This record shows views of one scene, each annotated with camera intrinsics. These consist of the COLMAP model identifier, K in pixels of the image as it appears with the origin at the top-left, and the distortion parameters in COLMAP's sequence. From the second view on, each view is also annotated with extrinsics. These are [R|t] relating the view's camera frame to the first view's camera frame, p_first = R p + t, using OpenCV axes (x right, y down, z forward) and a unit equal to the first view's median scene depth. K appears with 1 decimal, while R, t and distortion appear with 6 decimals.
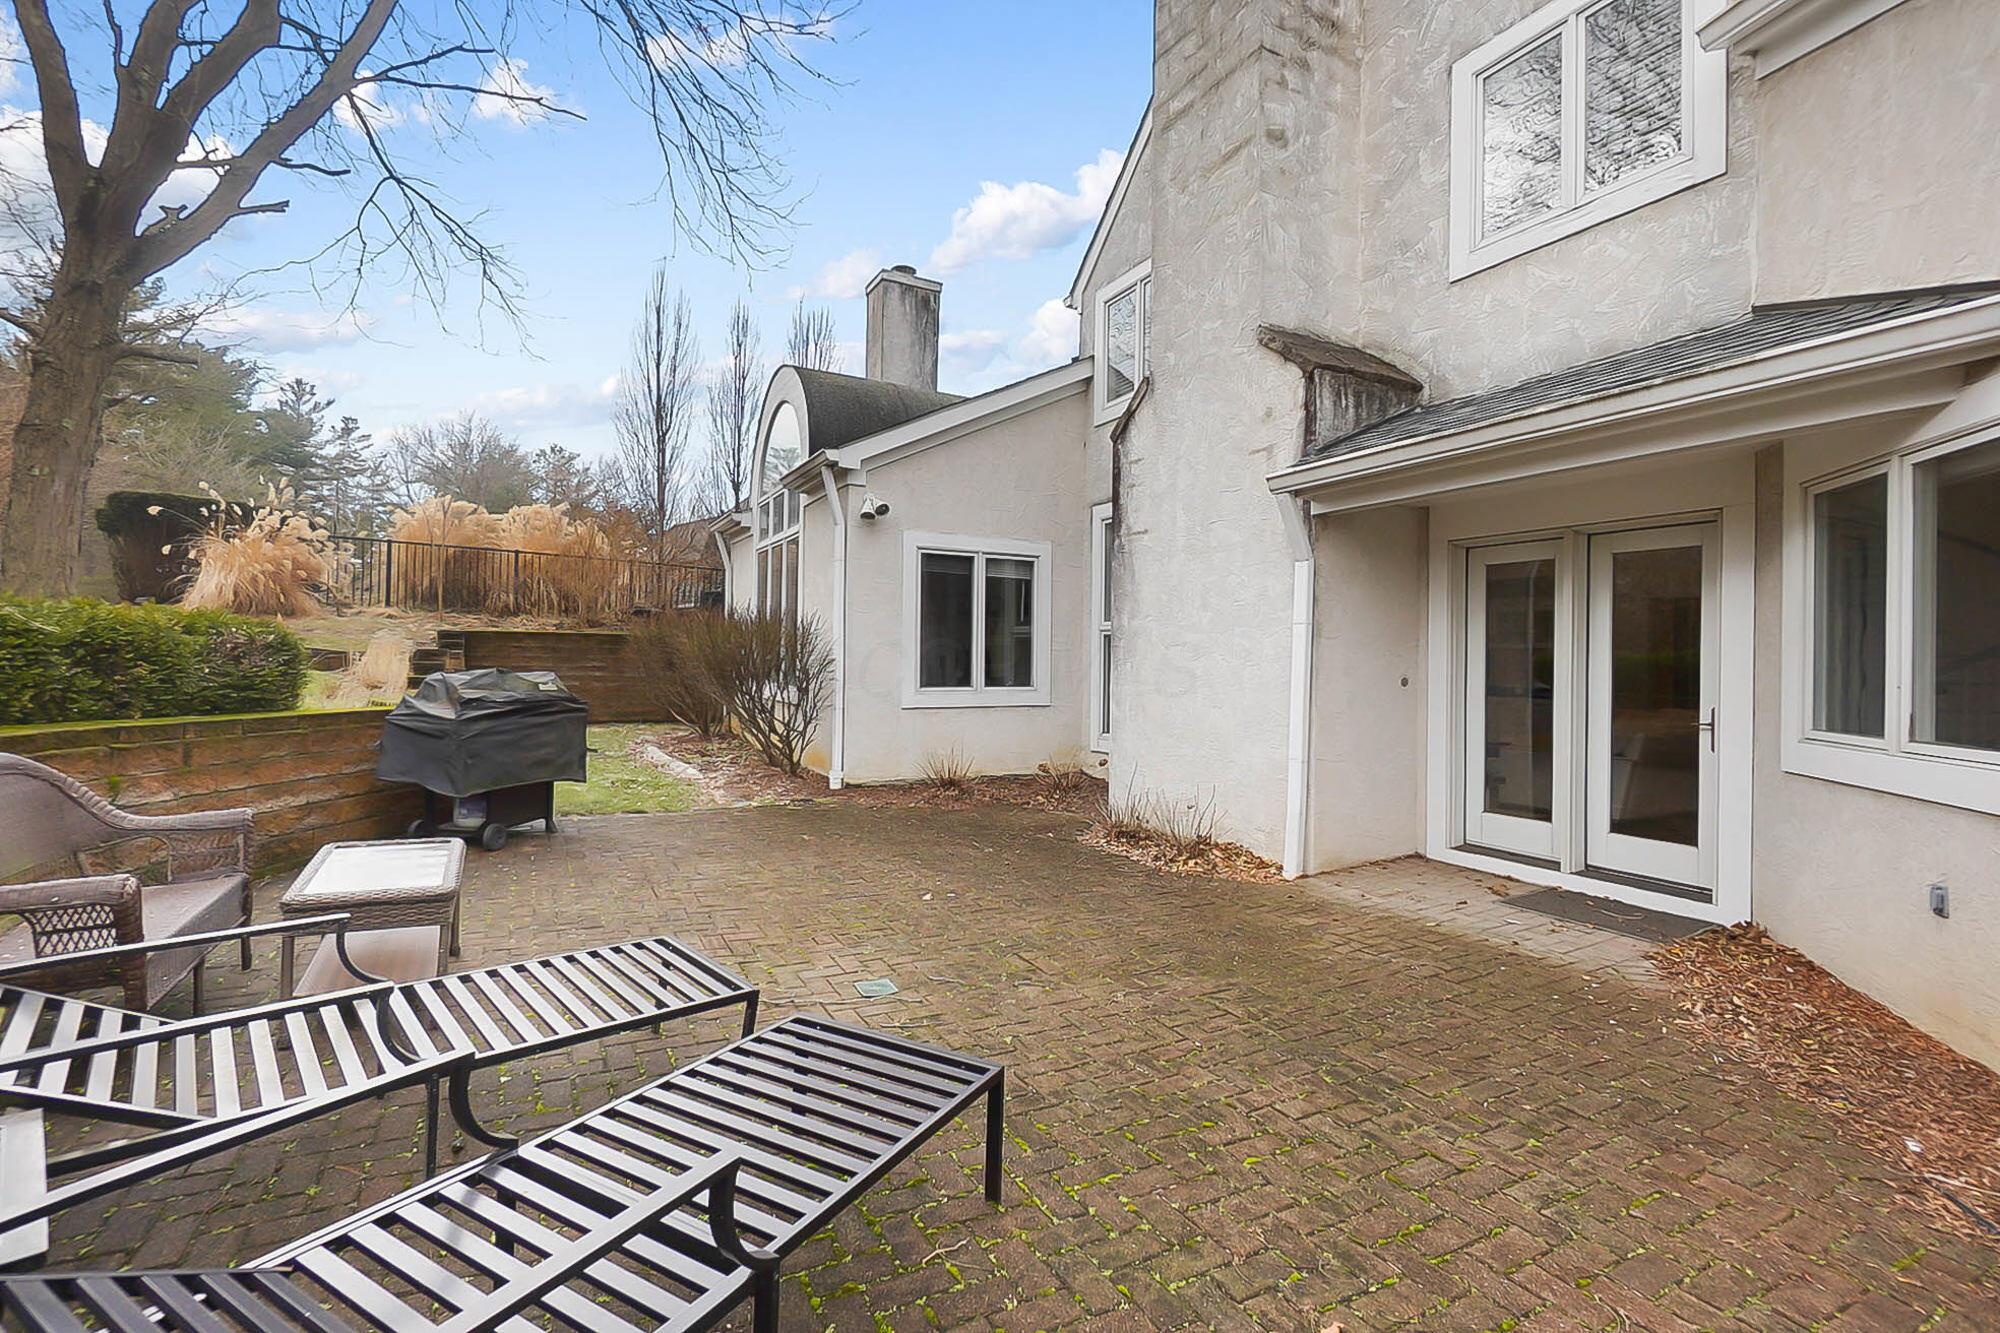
lens RADIAL K [[852.0, 0, 998.4], [0, 852.0, 653.1], [0, 0, 1]] dist [-0.002740, -0.001089]
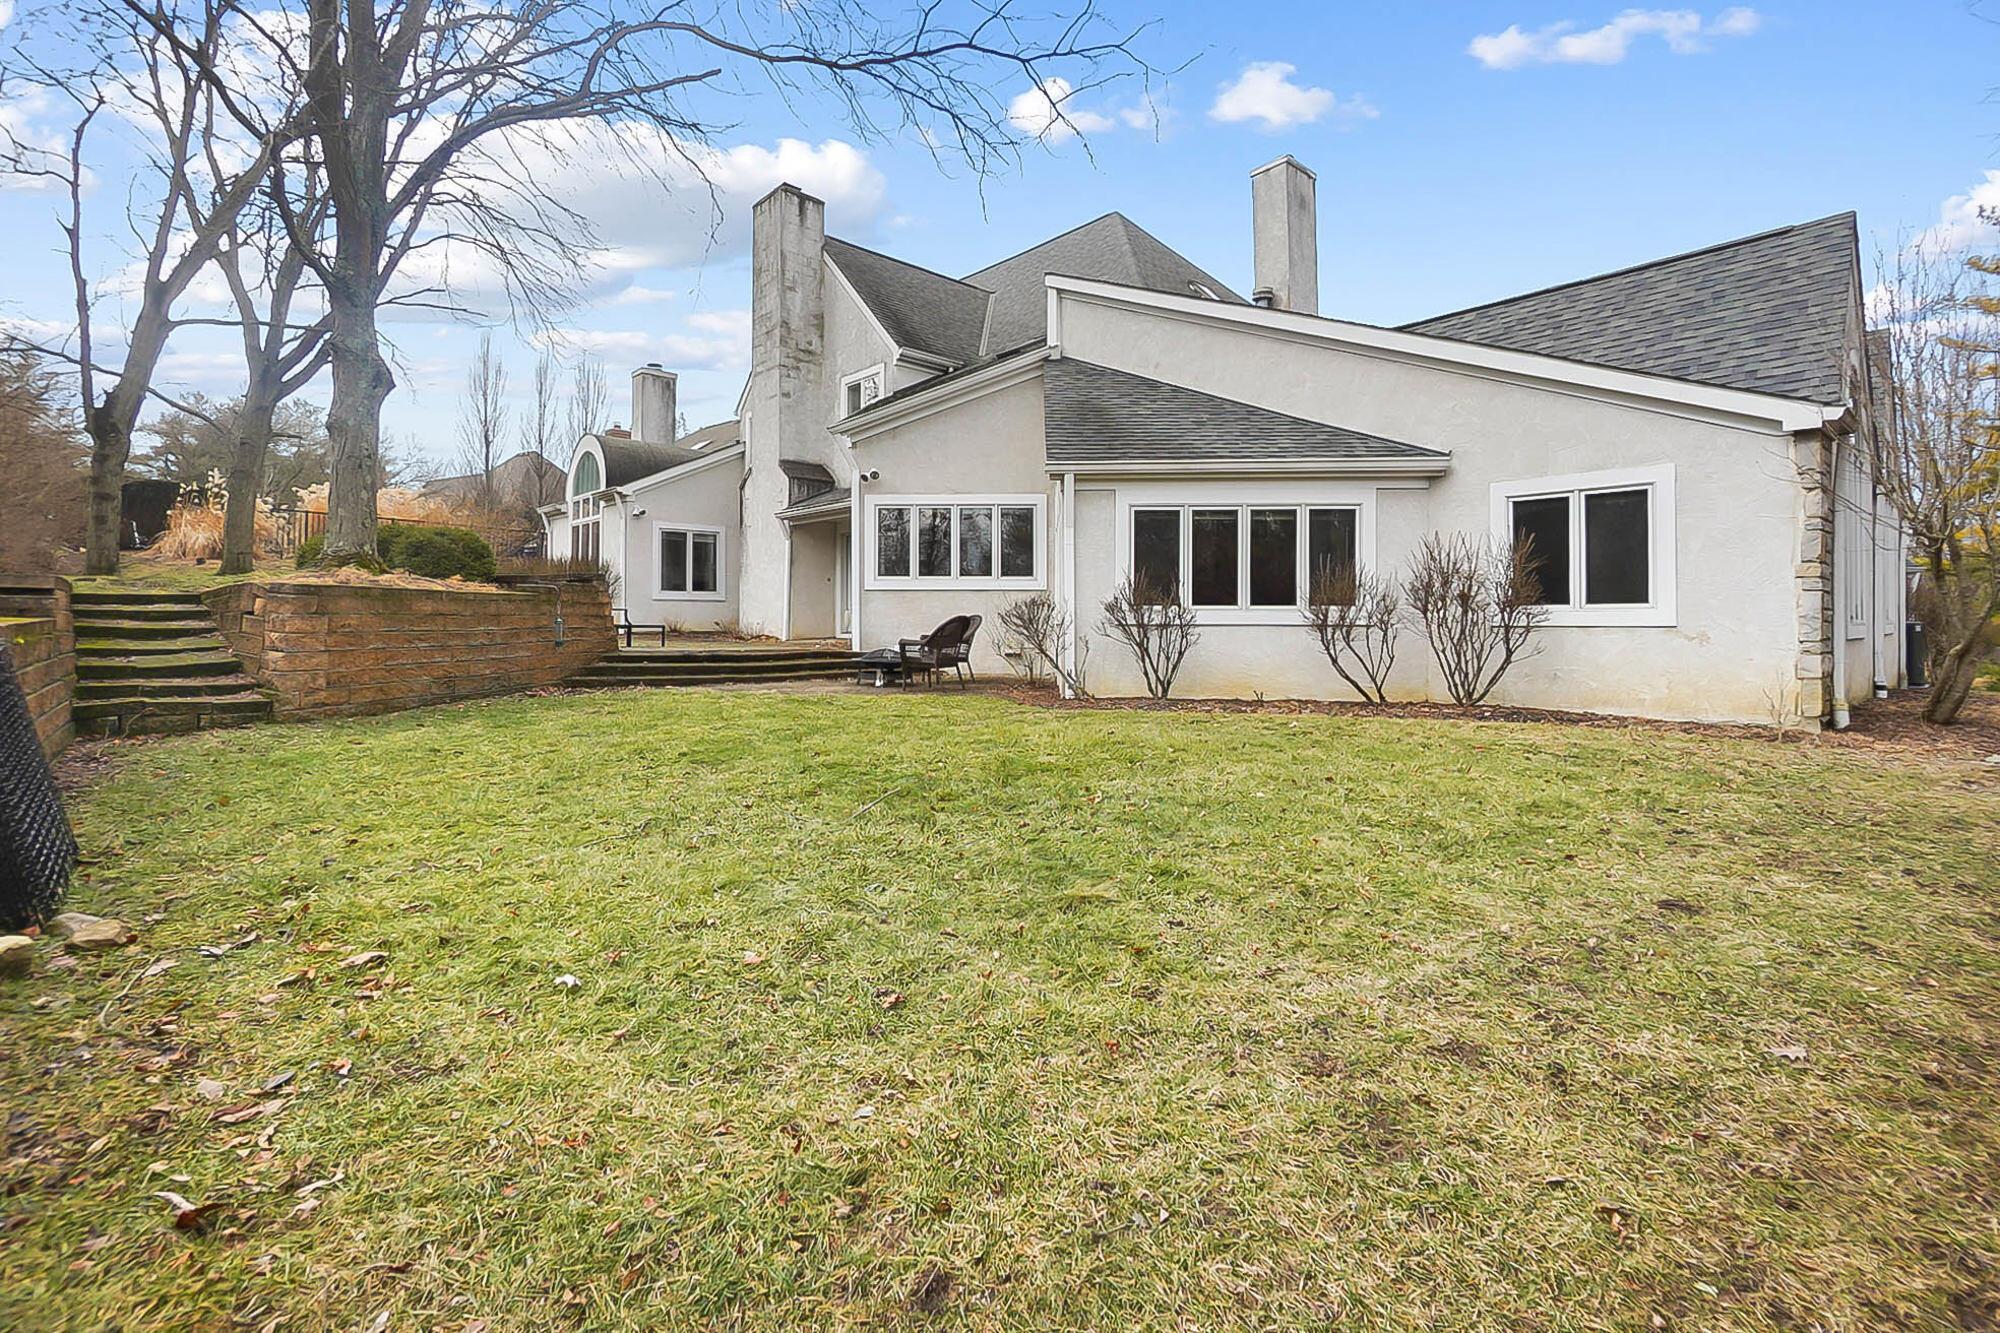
lens RADIAL K [[852.0, 0, 987.4], [0, 852.0, 607.1], [0, 0, 1]] dist [-0.002740, -0.001089]
pose [[0.968857, -0.005899, 0.247550, 0.161022], [0.006824, 0.999973, -0.002881, 0.082679], [-0.247526, 0.004480, 0.968871, -1.205703]]
